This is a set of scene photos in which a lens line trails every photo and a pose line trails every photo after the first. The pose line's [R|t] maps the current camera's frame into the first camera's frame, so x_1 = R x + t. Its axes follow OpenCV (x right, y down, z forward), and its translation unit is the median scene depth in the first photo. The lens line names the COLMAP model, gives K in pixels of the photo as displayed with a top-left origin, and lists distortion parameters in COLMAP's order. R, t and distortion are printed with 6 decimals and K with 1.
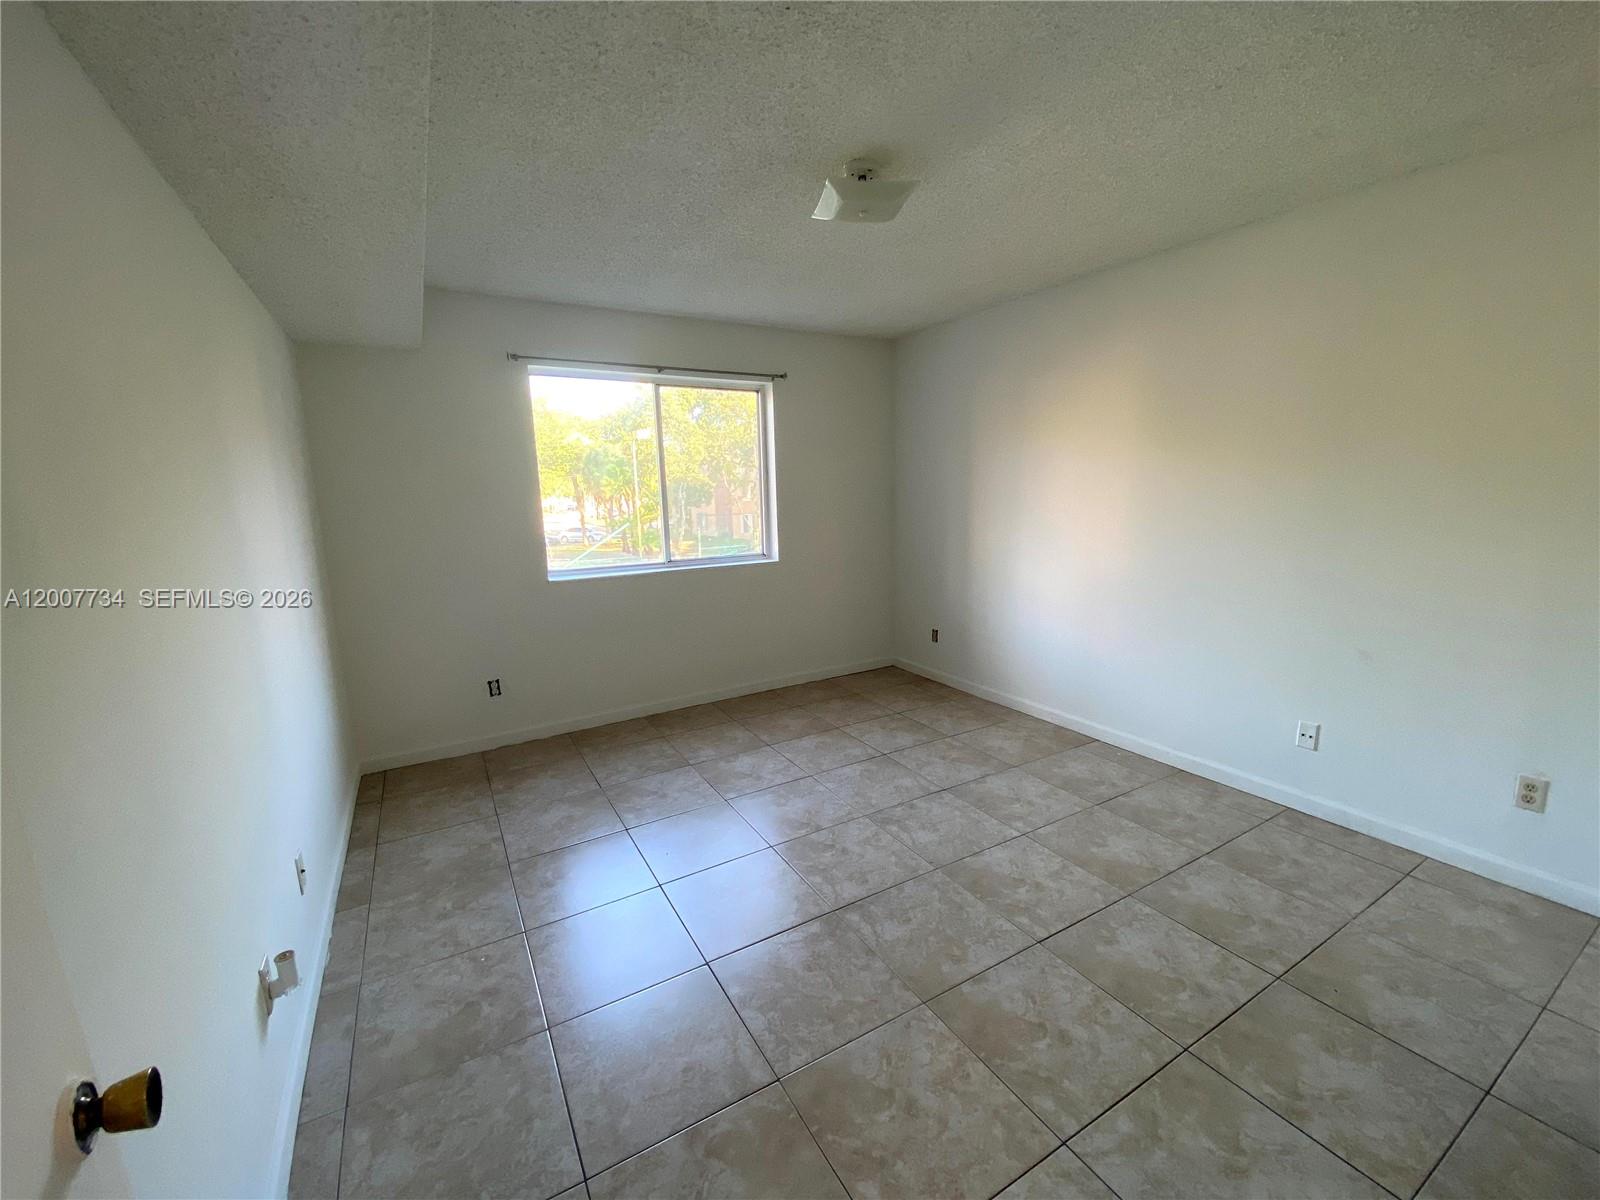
lens RADIAL K [[652.4, 0, 814.4], [0, 652.4, 595.1], [0, 0, 1]] dist [0.006298, -0.012357]
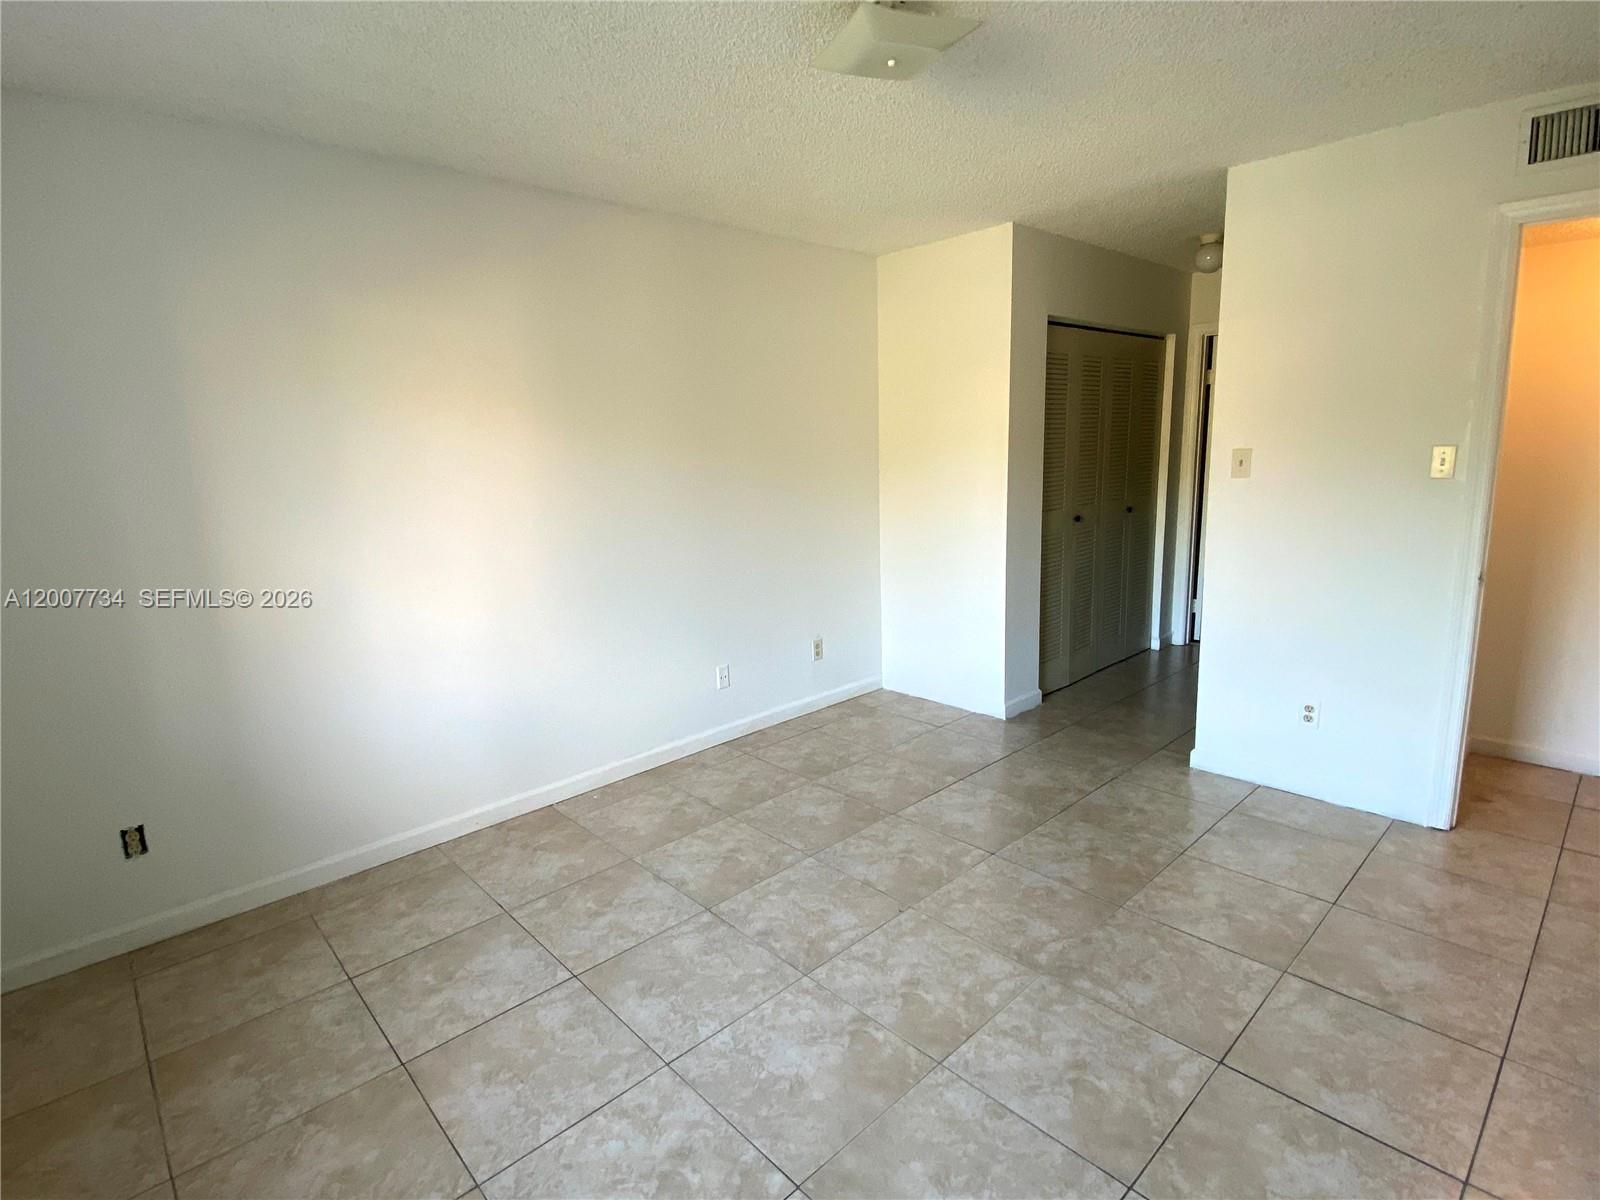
lens RADIAL K [[817.9, 0, 810.5], [0, 817.9, 594.3], [0, 0, 1]] dist [-0.006258, -0.004458]
pose [[-0.229102, -0.139594, 0.963341, -0.595523], [0.209486, 0.959403, 0.188843, -0.145248], [-0.950593, 0.245071, -0.190559, 1.023844]]
